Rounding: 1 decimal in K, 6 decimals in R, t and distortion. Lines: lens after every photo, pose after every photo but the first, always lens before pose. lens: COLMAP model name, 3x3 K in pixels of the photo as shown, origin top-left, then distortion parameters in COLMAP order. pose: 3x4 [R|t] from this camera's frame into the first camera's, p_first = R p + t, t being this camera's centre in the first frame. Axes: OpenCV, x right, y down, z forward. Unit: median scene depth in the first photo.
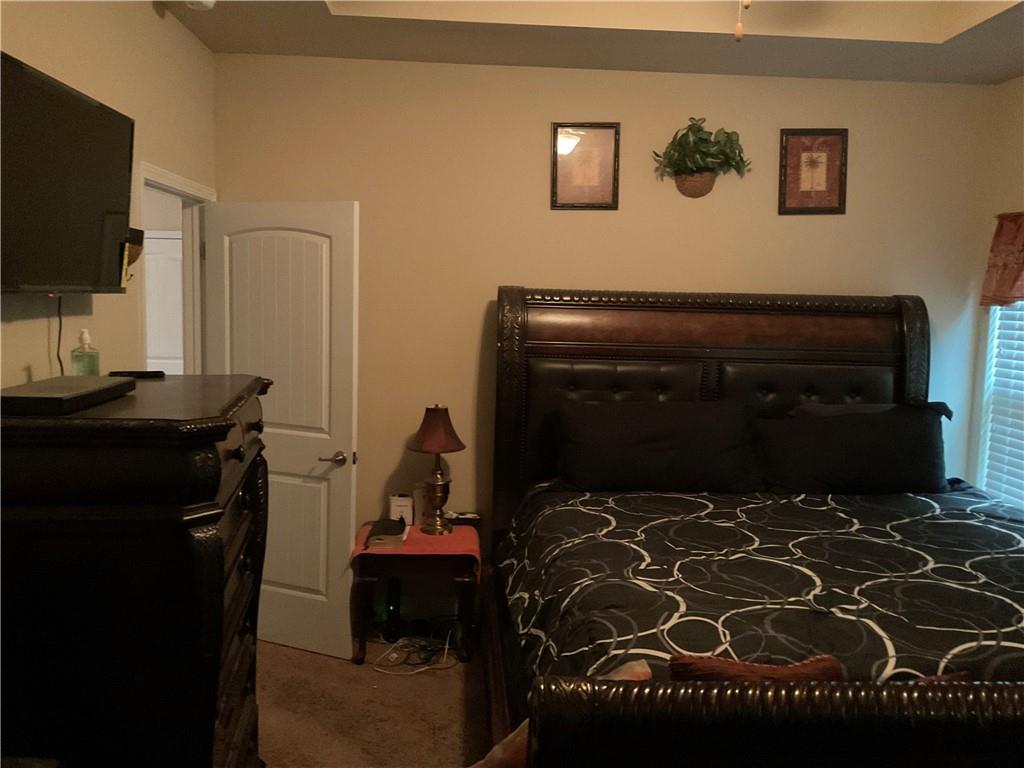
lens RADIAL K [[841.9, 0, 512.0], [0, 841.9, 384.0], [0, 0, 1]] dist [0.119099, -0.220318]
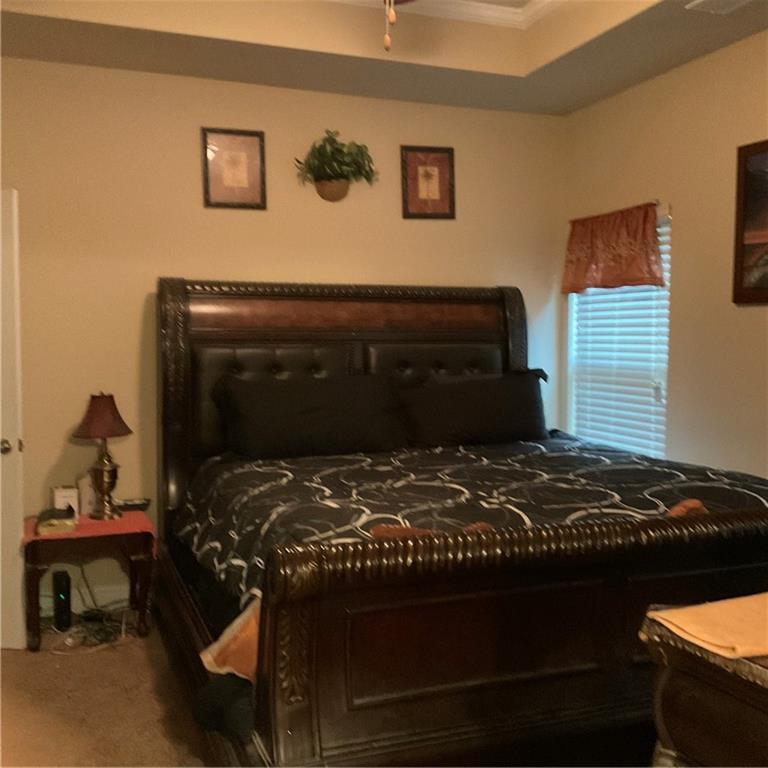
lens RADIAL K [[857.3, 0, 384.0], [0, 857.3, 384.0], [0, 0, 1]] dist [0.188953, -0.545564]
pose [[0.952079, -0.040594, 0.303145, -0.081556], [0.055626, 0.997605, -0.041114, 0.076534], [-0.300750, 0.056006, 0.952057, -0.105478]]
